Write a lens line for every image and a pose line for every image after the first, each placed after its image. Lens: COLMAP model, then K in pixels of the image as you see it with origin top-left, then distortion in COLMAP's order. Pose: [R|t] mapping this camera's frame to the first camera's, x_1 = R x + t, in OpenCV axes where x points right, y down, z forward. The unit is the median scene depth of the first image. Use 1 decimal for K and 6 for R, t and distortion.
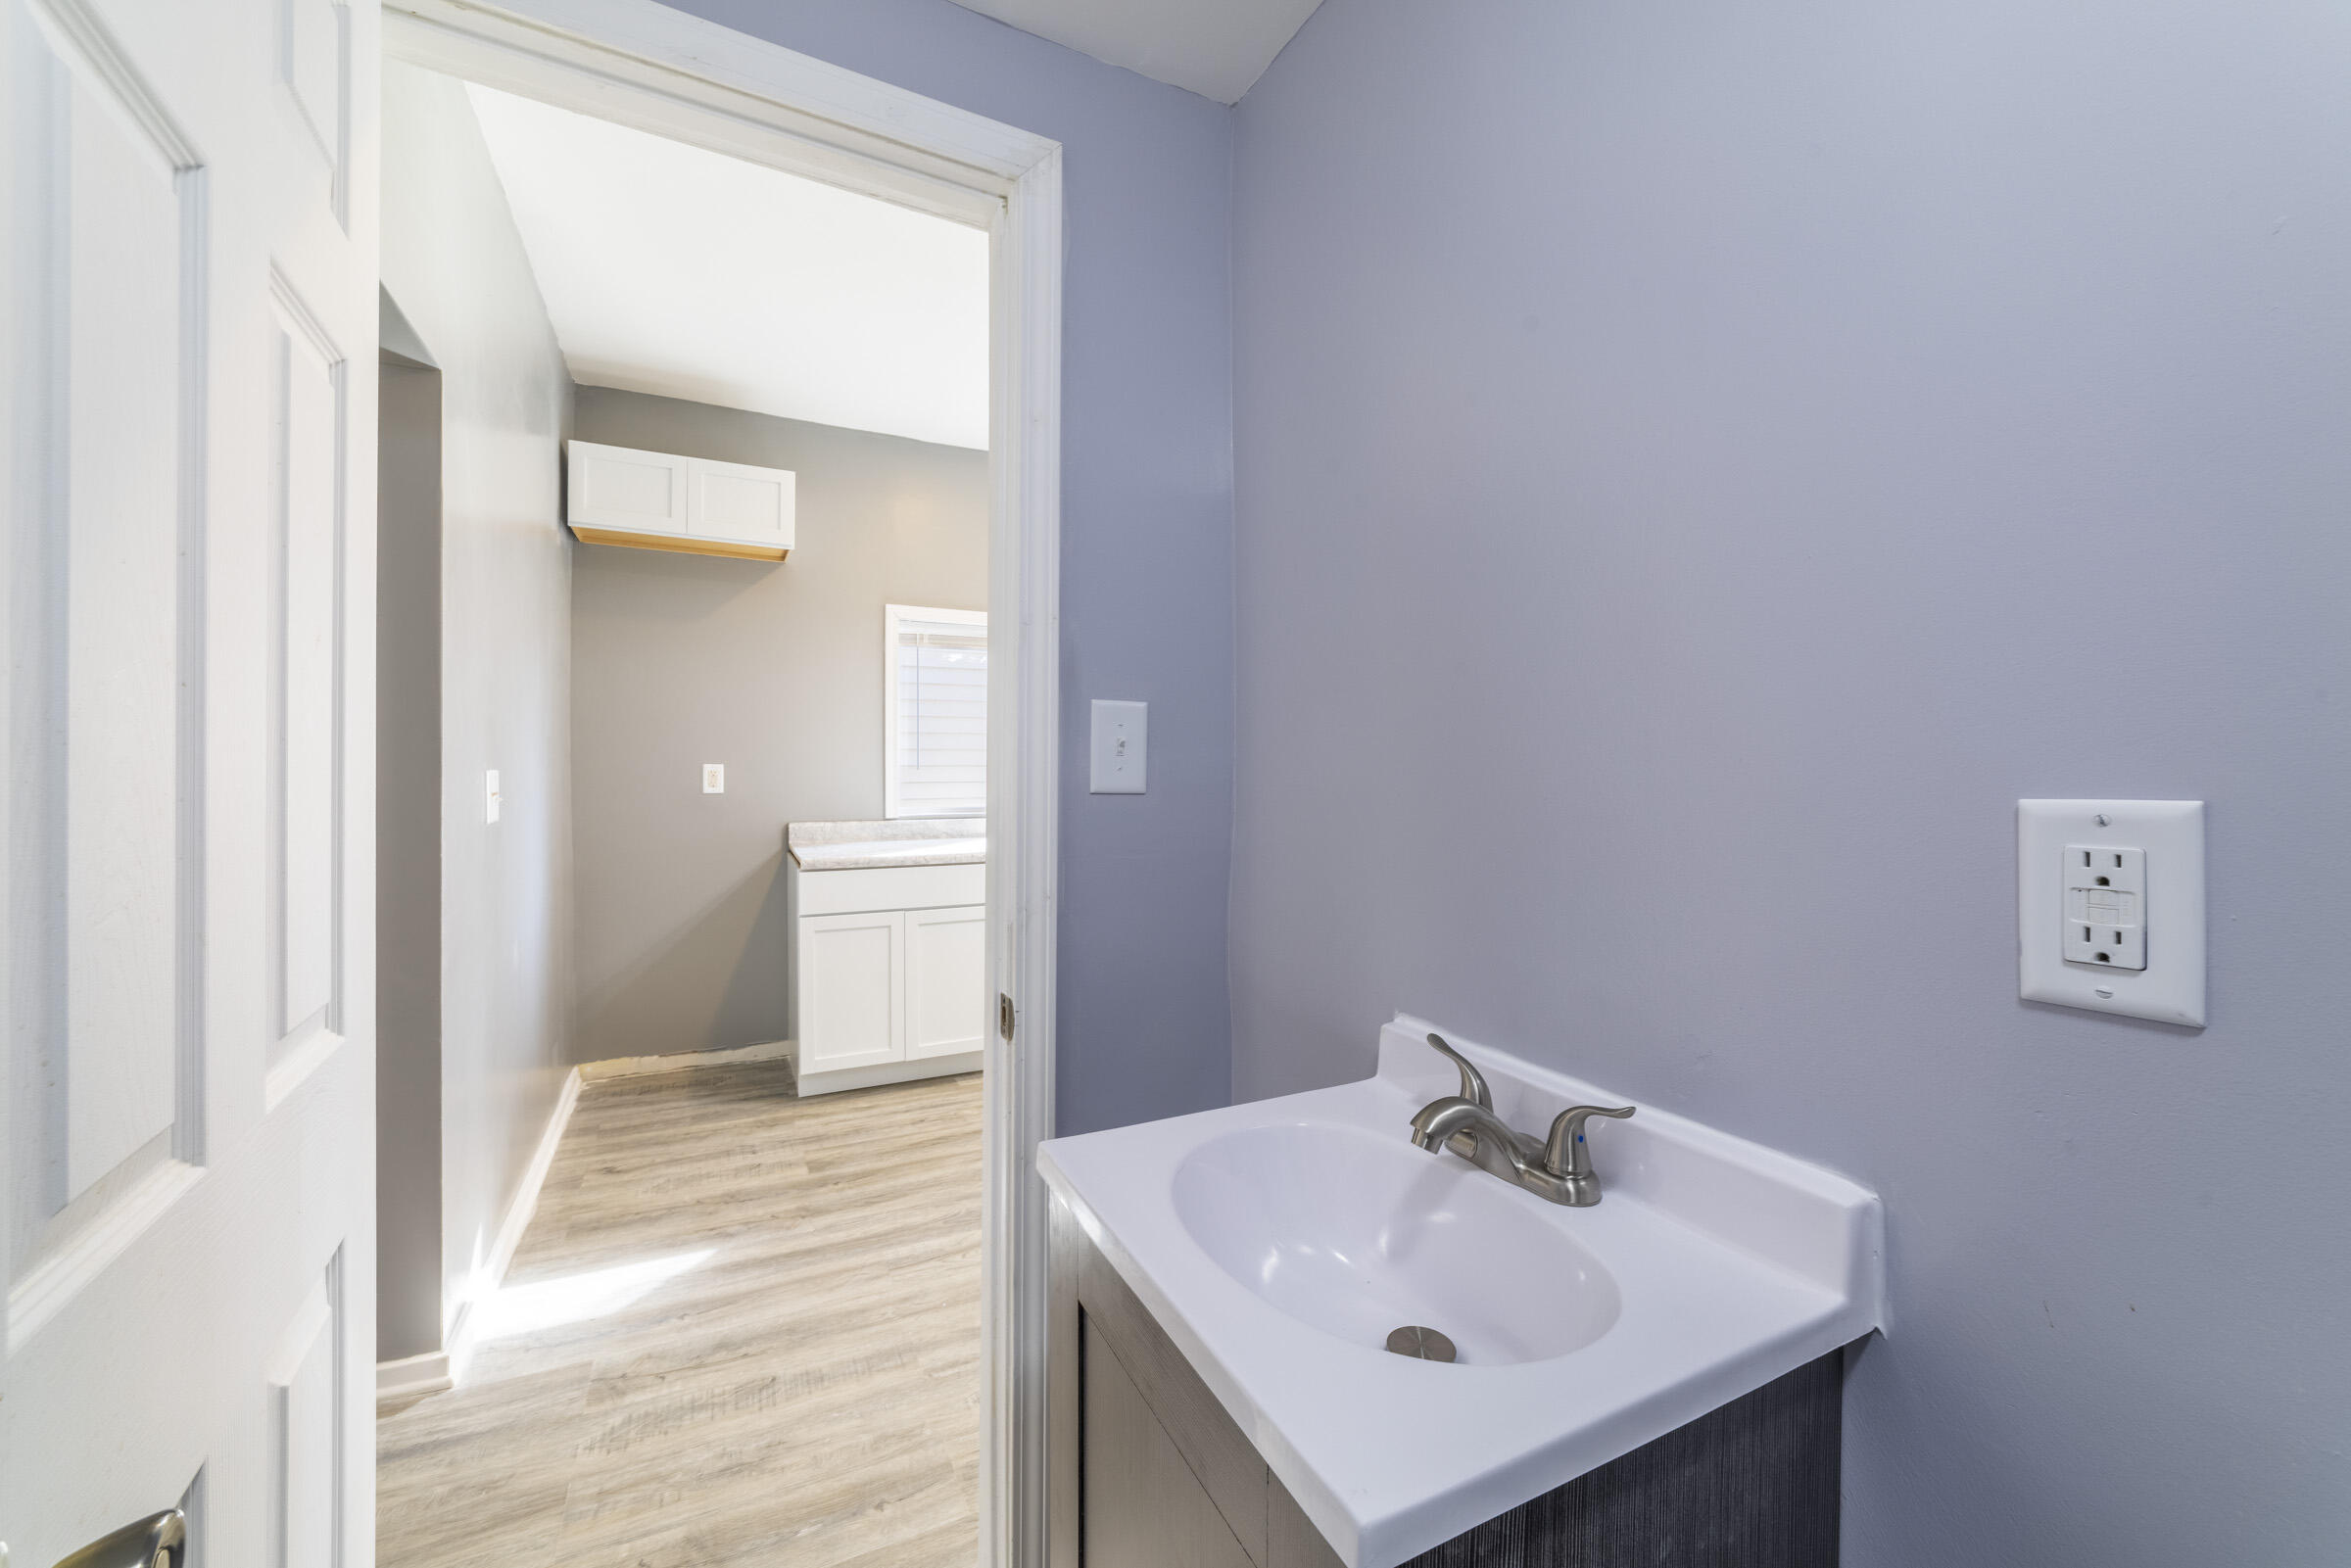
lens RADIAL K [[879.7, 0, 1174.4], [0, 879.7, 766.1], [0, 0, 1]] dist [0.002297, 0.000636]
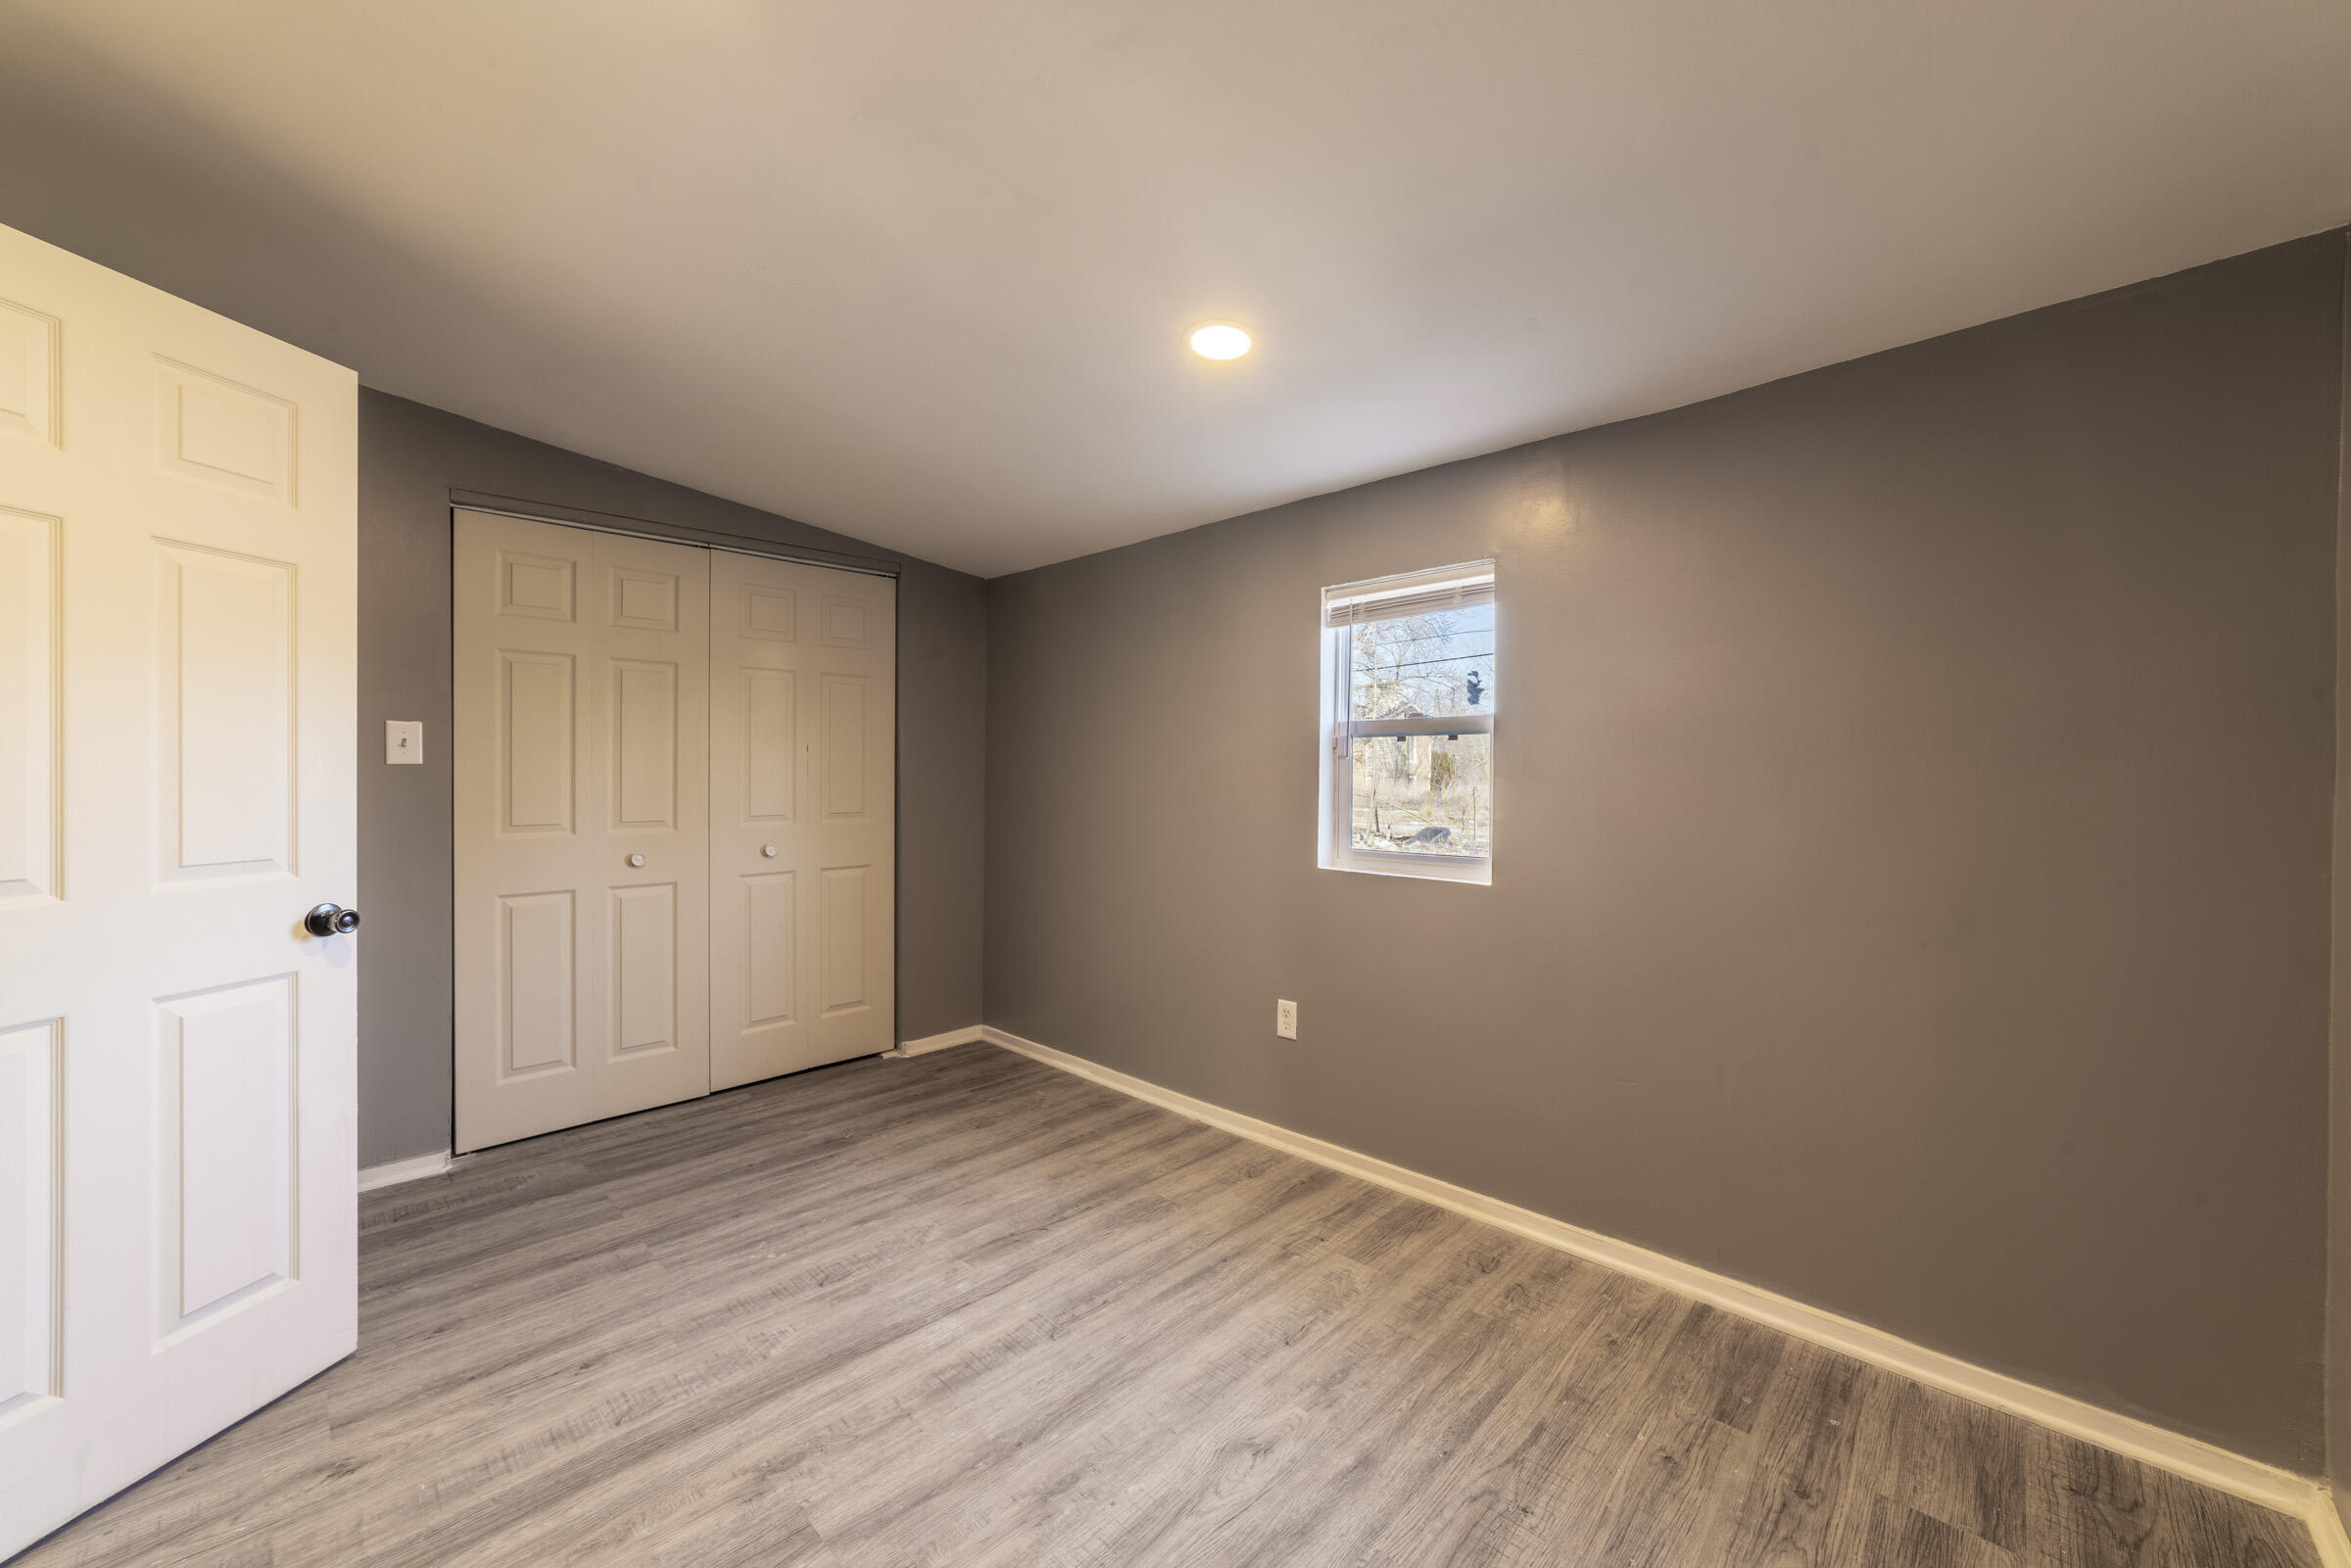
lens RADIAL K [[879.7, 0, 1163.5], [0, 879.7, 782.6], [0, 0, 1]] dist [0.002297, 0.000636]
pose [[-0.949975, -0.006632, -0.312255, -0.579228], [-0.009271, 0.999933, 0.006970, 0.031986], [0.312188, 0.009516, -0.949973, 2.037719]]
